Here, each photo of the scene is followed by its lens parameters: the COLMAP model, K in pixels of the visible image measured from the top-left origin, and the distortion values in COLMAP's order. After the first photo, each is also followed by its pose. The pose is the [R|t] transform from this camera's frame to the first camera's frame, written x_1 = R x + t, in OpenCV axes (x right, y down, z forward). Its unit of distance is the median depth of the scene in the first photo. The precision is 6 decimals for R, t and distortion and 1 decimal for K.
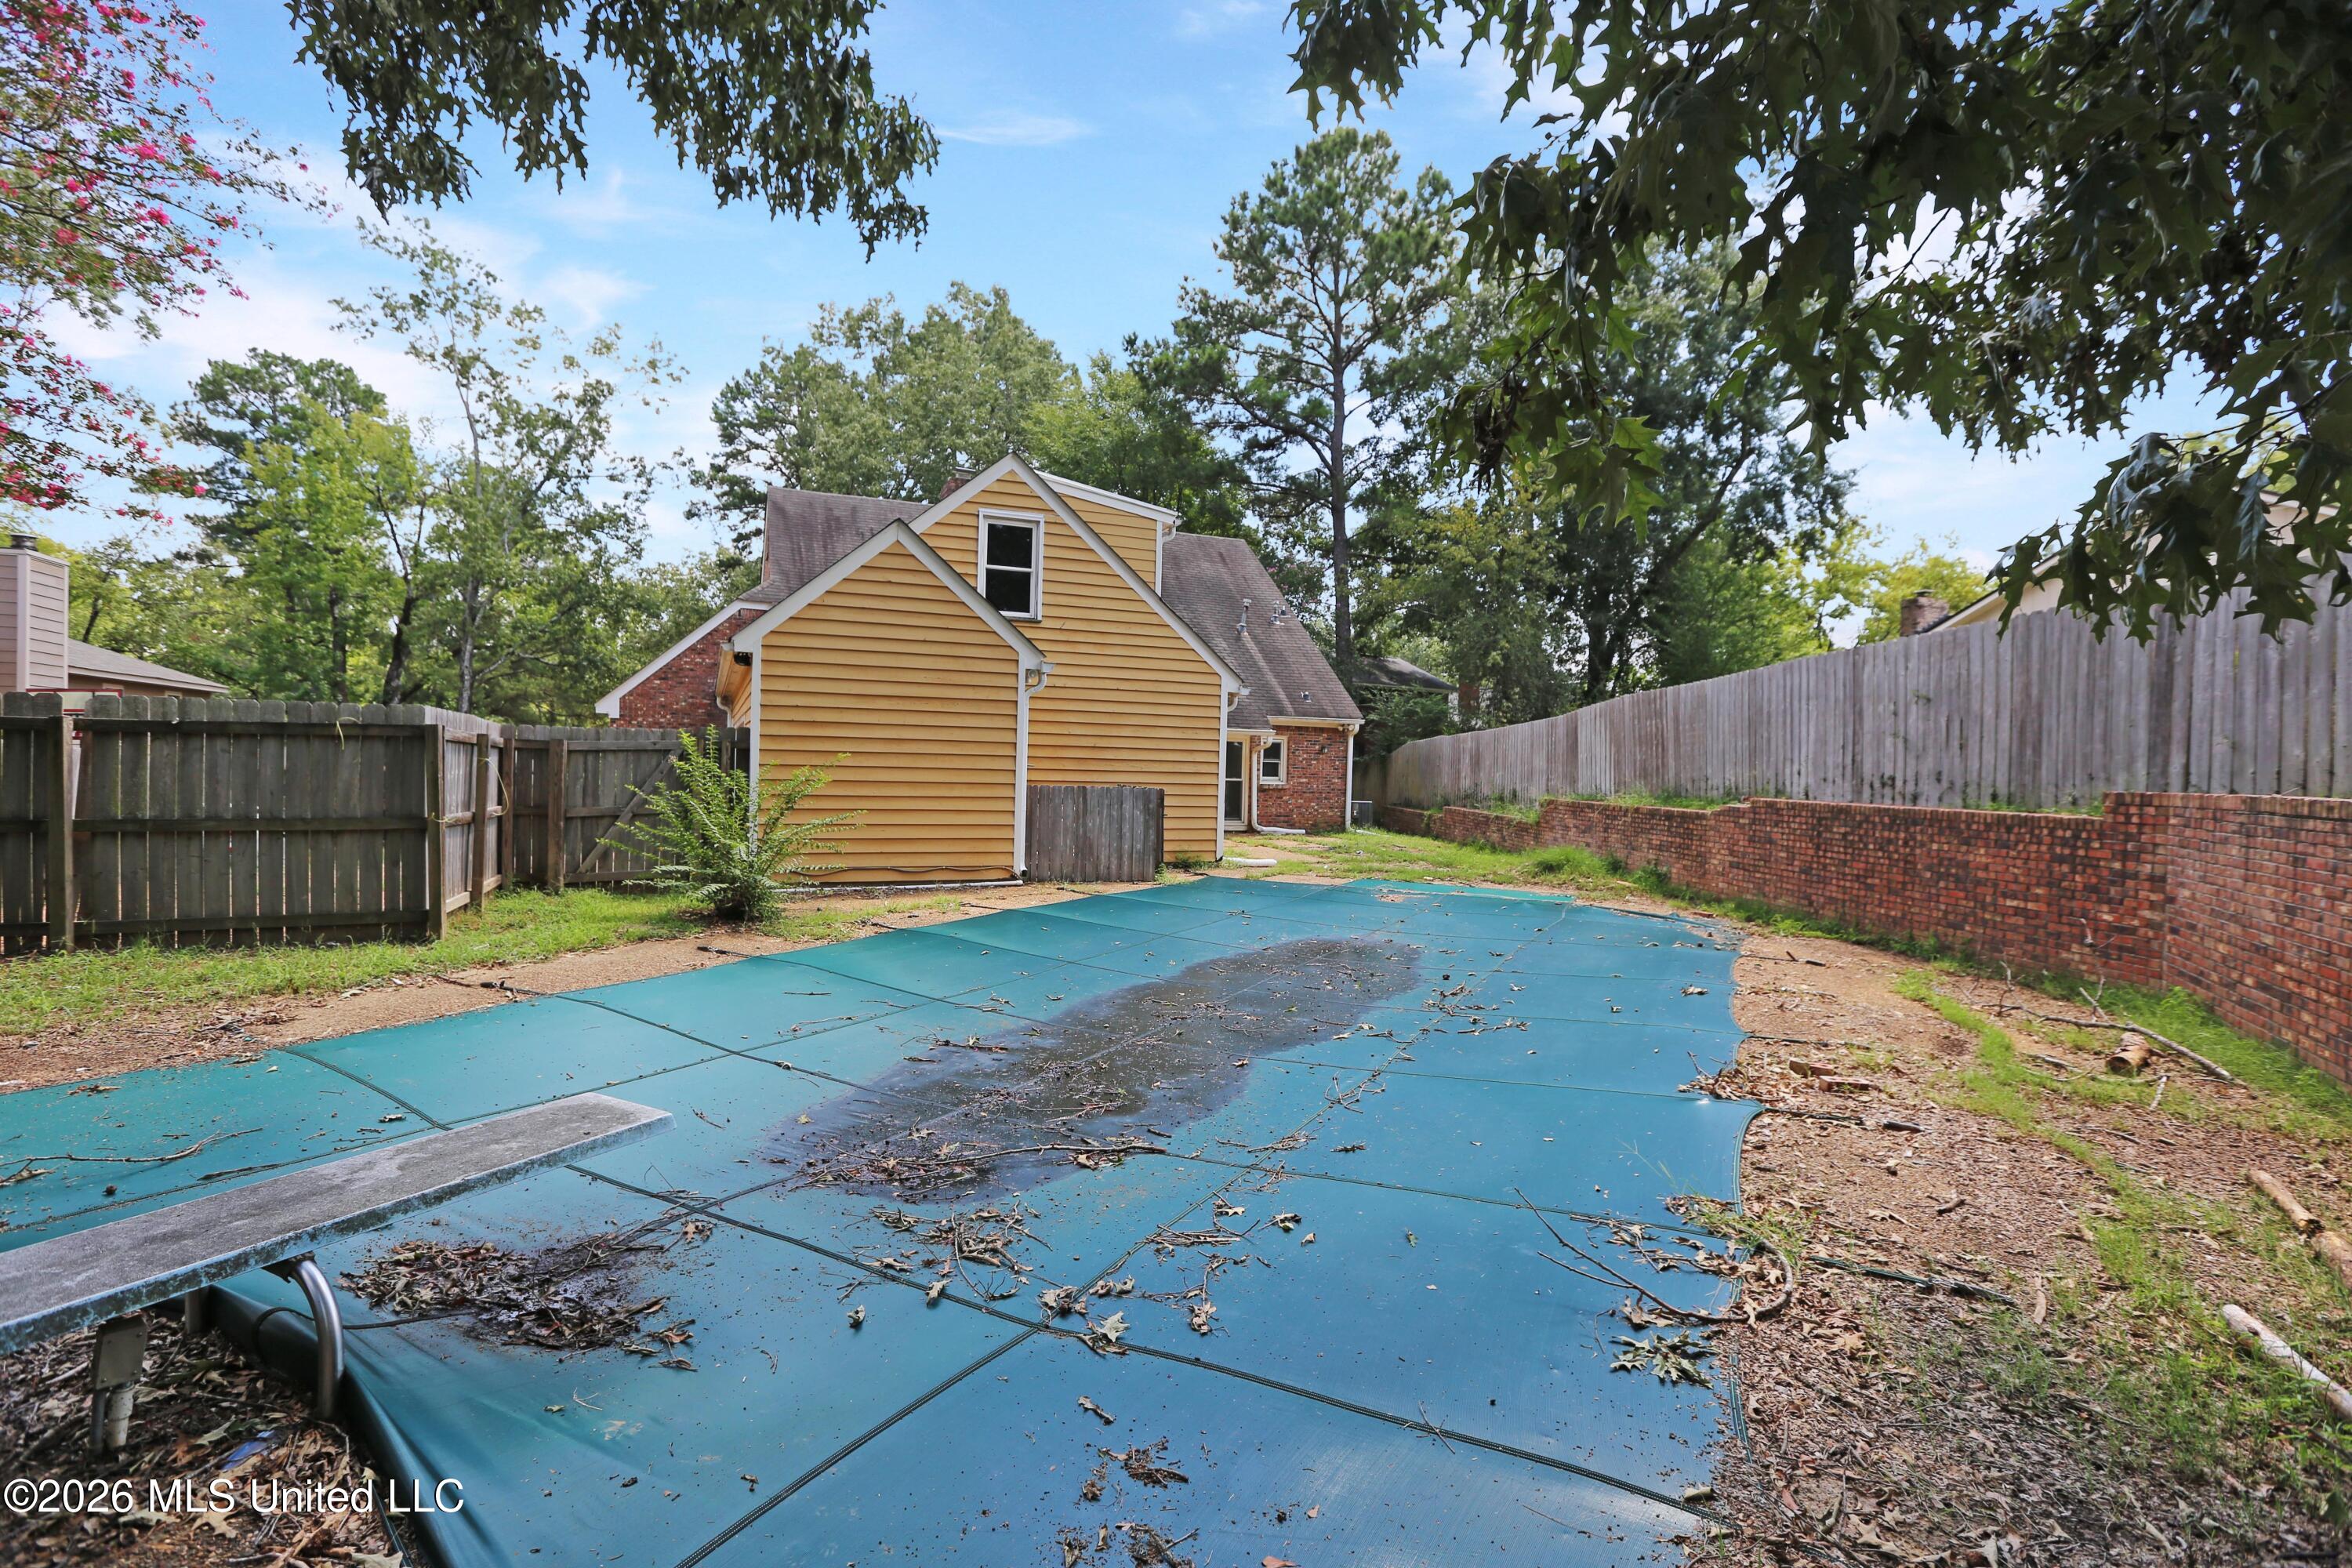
lens RADIAL K [[1073.6, 0, 1169.7], [0, 1073.6, 773.4], [0, 0, 1]] dist [-0.044771, 0.015192]
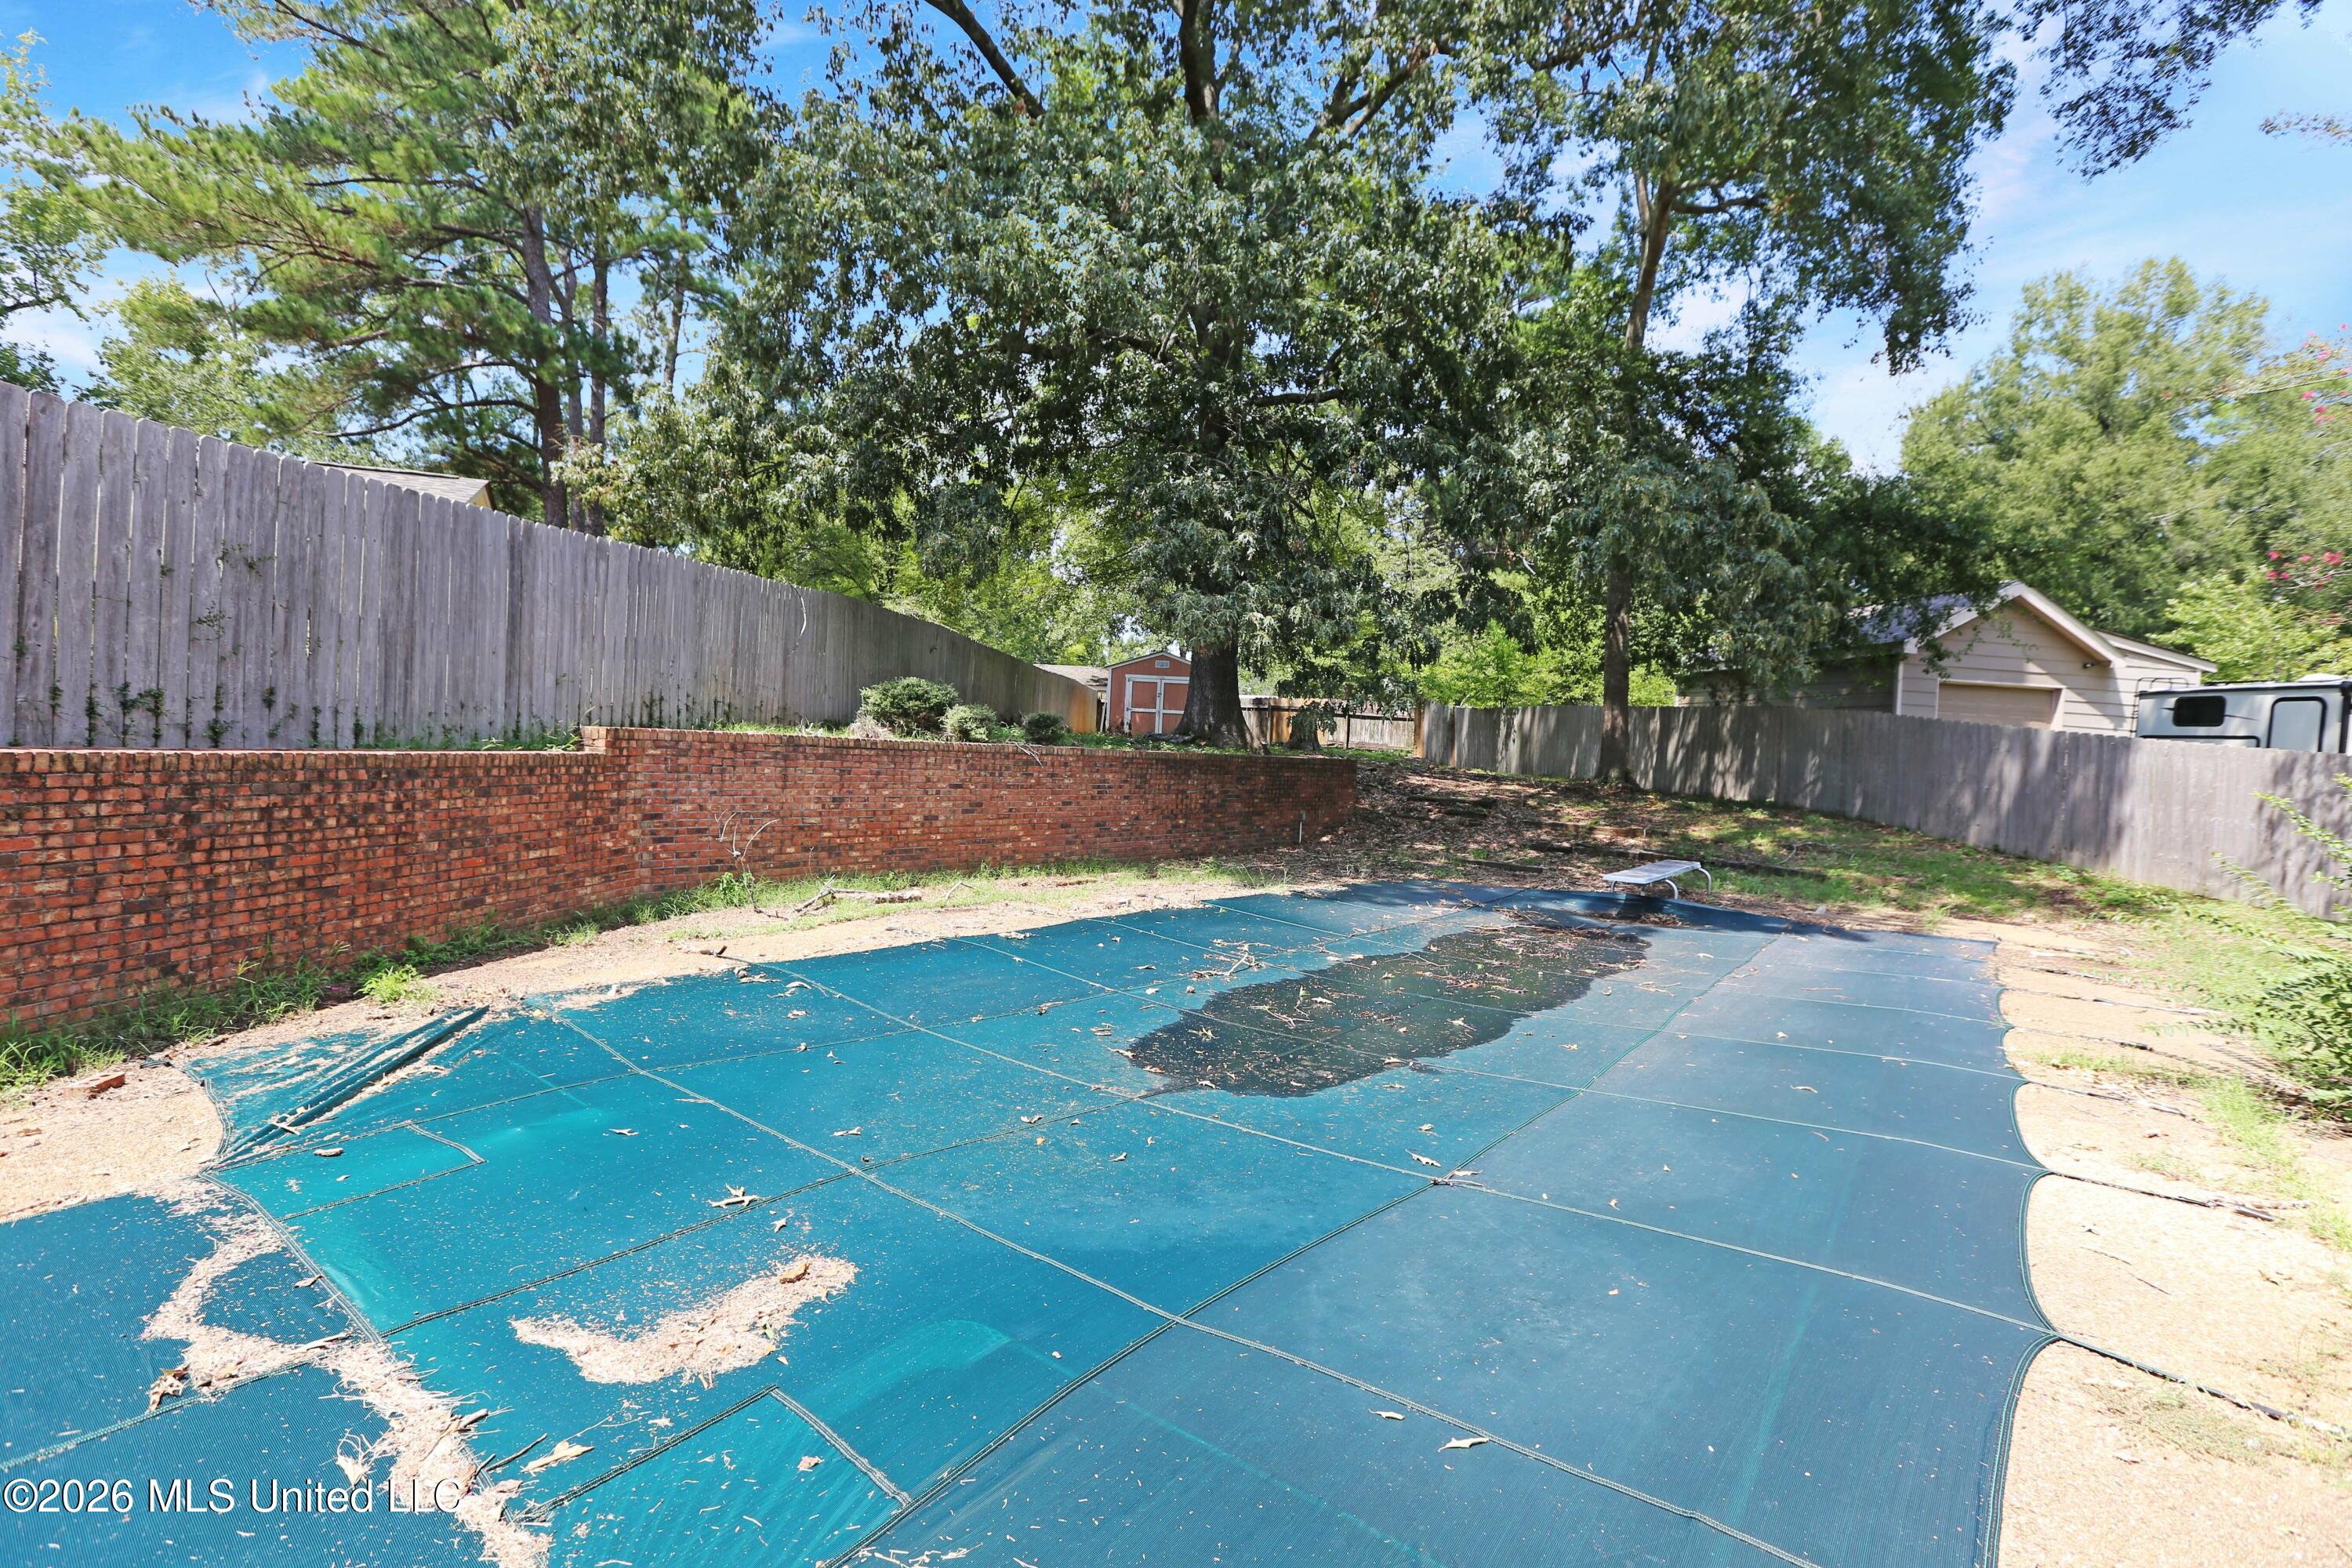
lens RADIAL K [[1073.6, 0, 1169.7], [0, 1073.6, 773.4], [0, 0, 1]] dist [-0.044771, 0.015192]
pose [[-0.988459, -0.072826, 0.132837, 0.127410], [-0.069178, 0.997095, 0.031885, -0.007750], [-0.134774, 0.022327, -0.990625, 1.438531]]
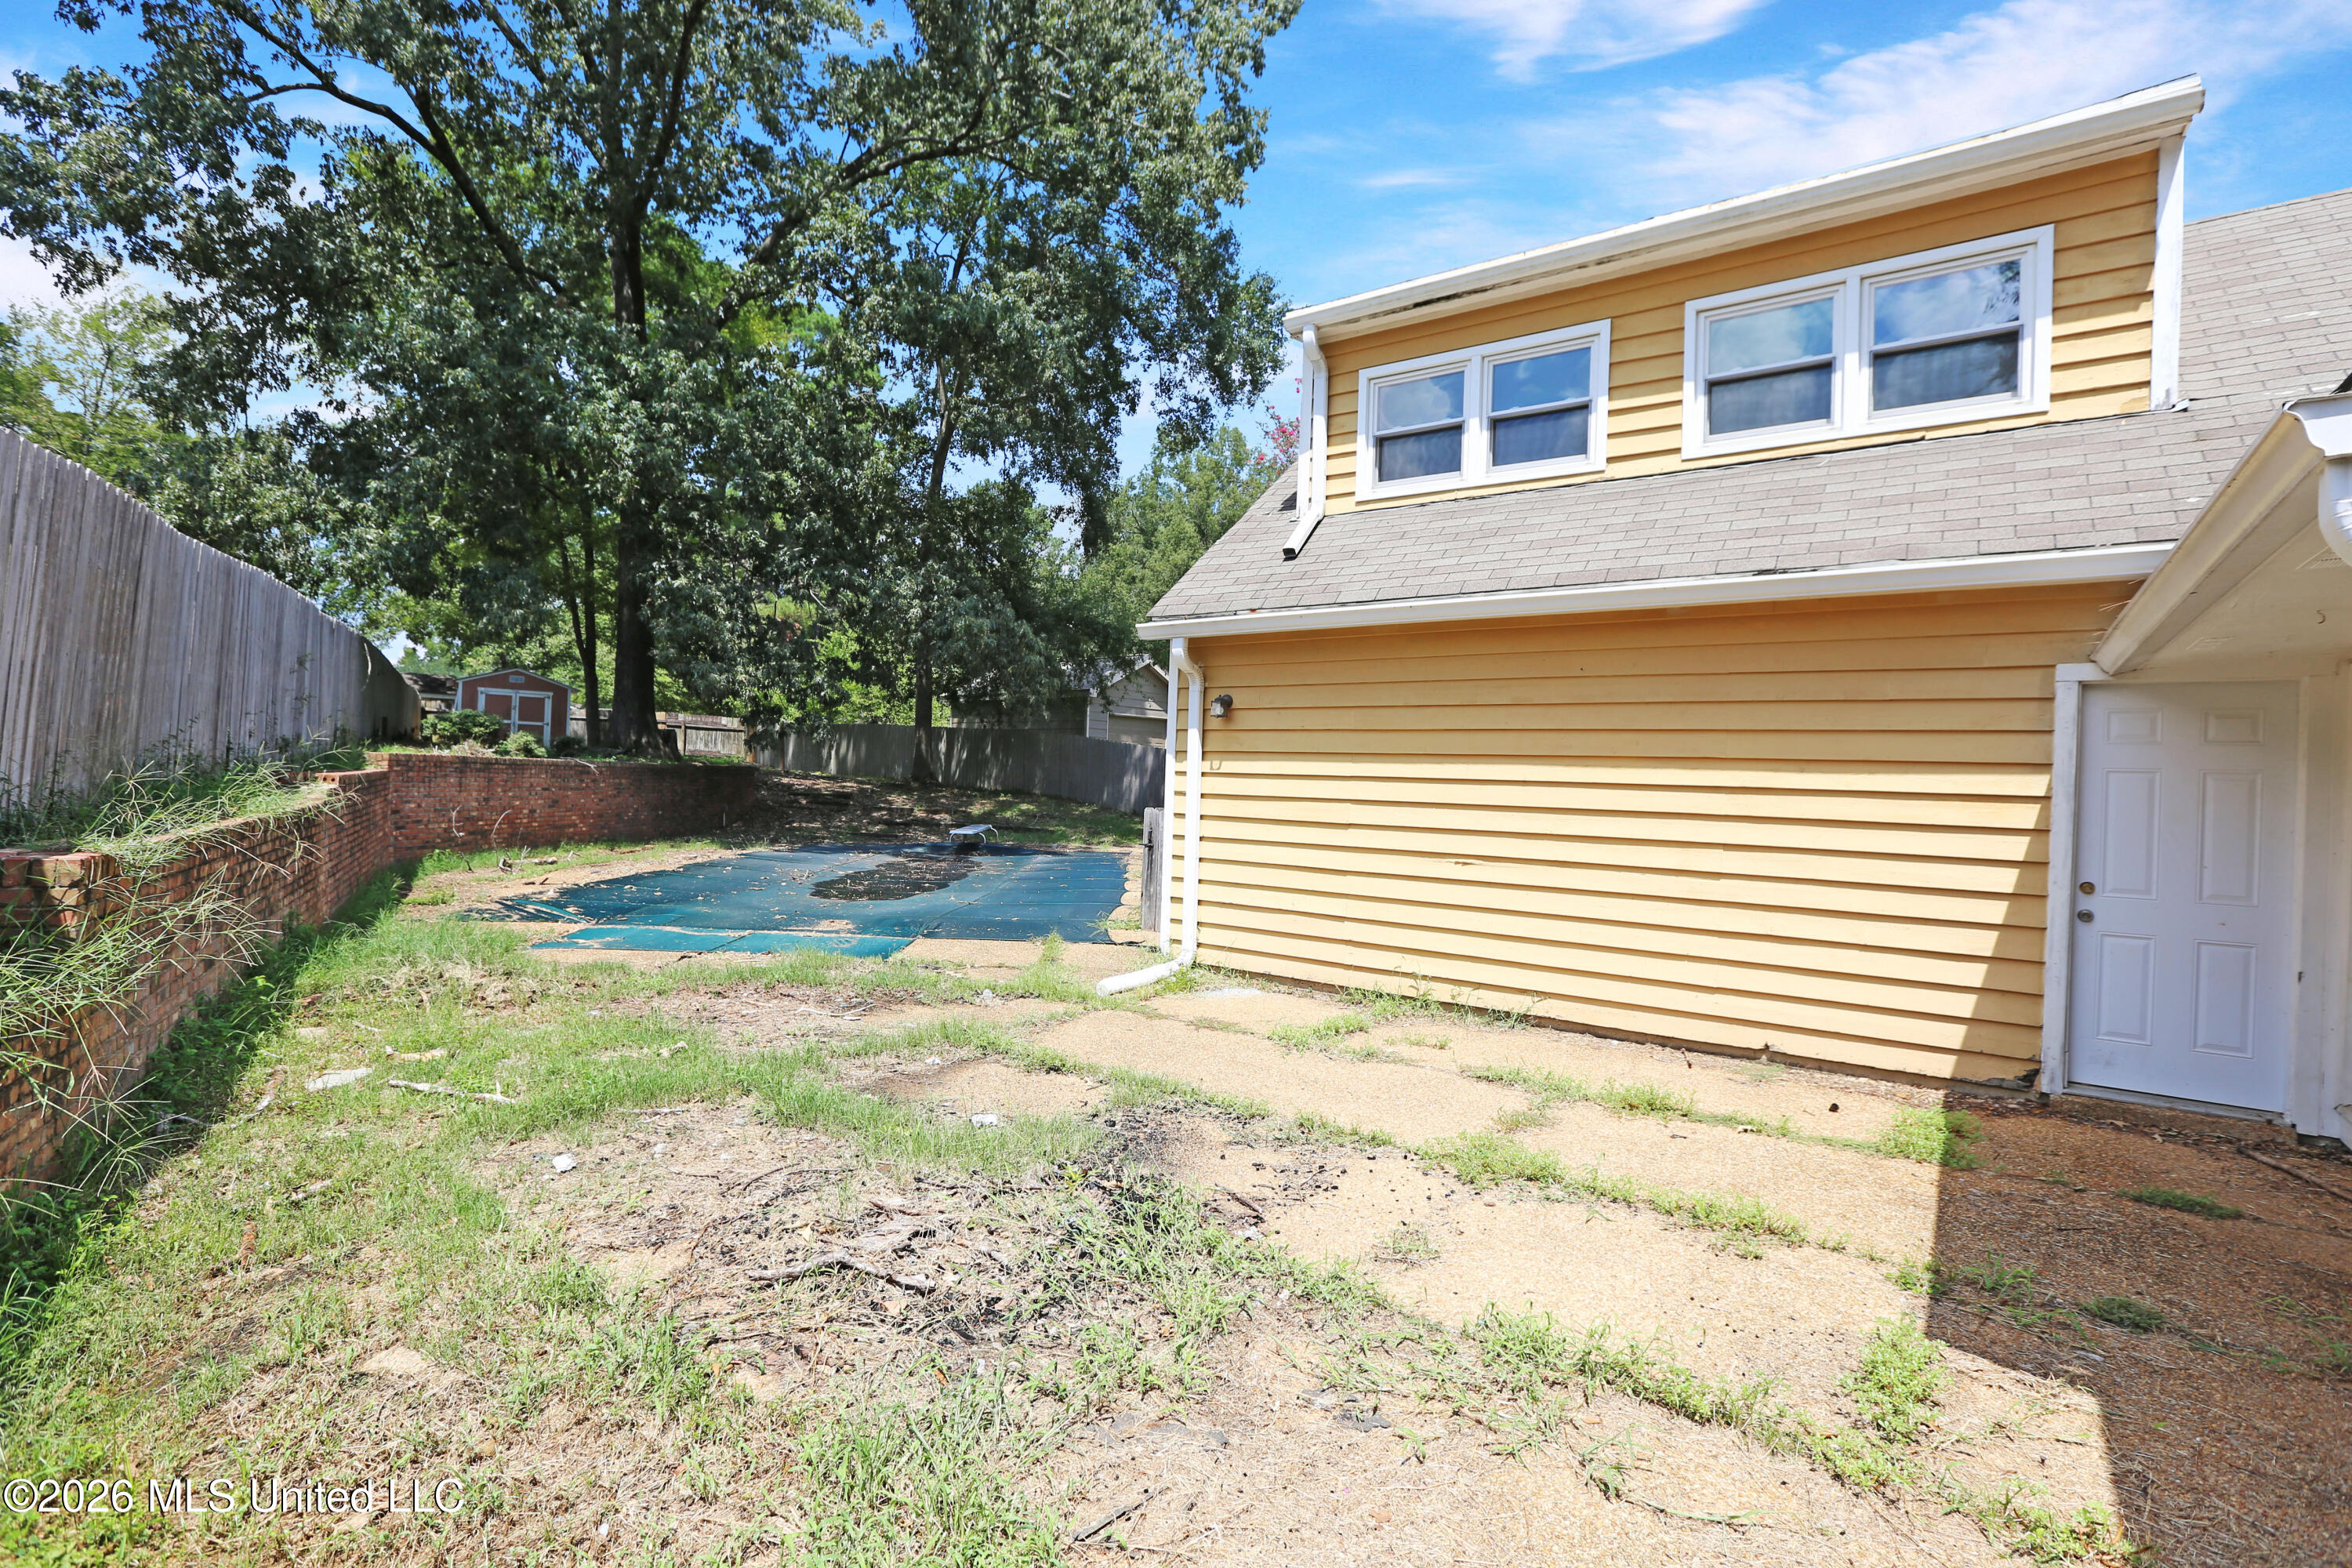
lens RADIAL K [[1073.6, 0, 1169.7], [0, 1073.6, 773.4], [0, 0, 1]] dist [-0.044771, 0.015192]
pose [[-0.851714, -0.058152, -0.520771, 0.506355], [-0.060291, 0.998098, -0.012849, -0.003341], [0.520528, 0.020454, -0.853600, 2.173086]]
